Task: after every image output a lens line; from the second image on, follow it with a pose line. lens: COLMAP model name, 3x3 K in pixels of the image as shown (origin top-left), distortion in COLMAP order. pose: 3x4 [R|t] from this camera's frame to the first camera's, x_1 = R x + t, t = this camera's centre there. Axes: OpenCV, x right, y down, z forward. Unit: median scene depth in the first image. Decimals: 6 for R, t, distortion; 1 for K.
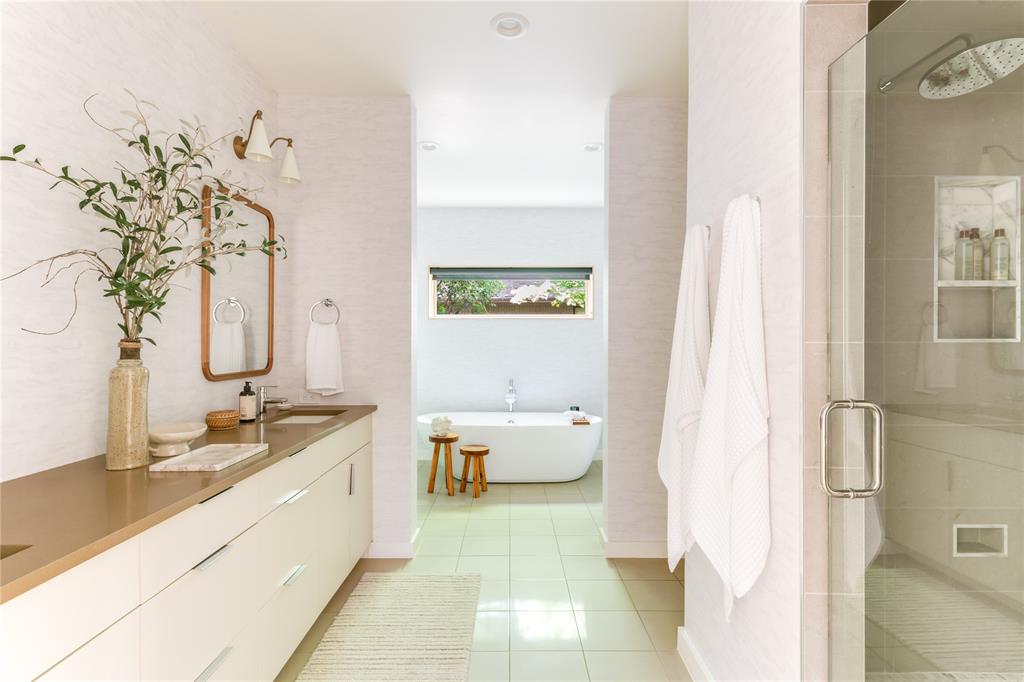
lens RADIAL K [[487.0, 0, 512.0], [0, 487.0, 341.0], [0, 0, 1]] dist [0.035927, -0.000174]
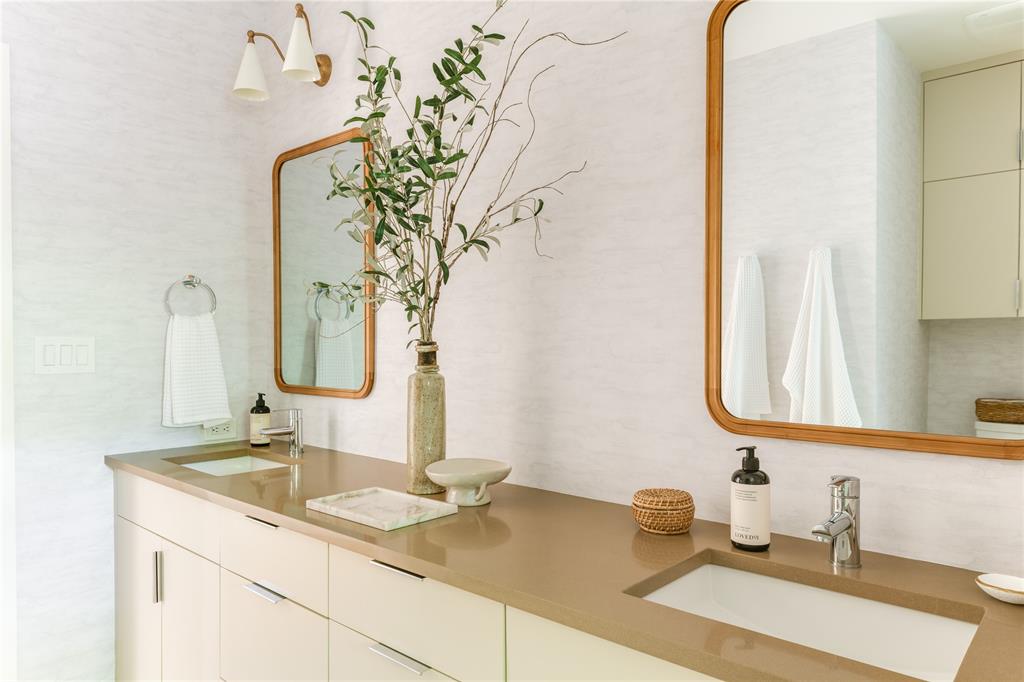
lens RADIAL K [[658.9, 0, 512.0], [0, 658.9, 341.0], [0, 0, 1]] dist [0.006348, -0.000024]
pose [[-0.667594, -0.004432, -0.744512, -0.023013], [-0.001819, 0.999989, -0.004321, -0.001126], [0.744523, -0.001531, -0.667595, 1.865485]]
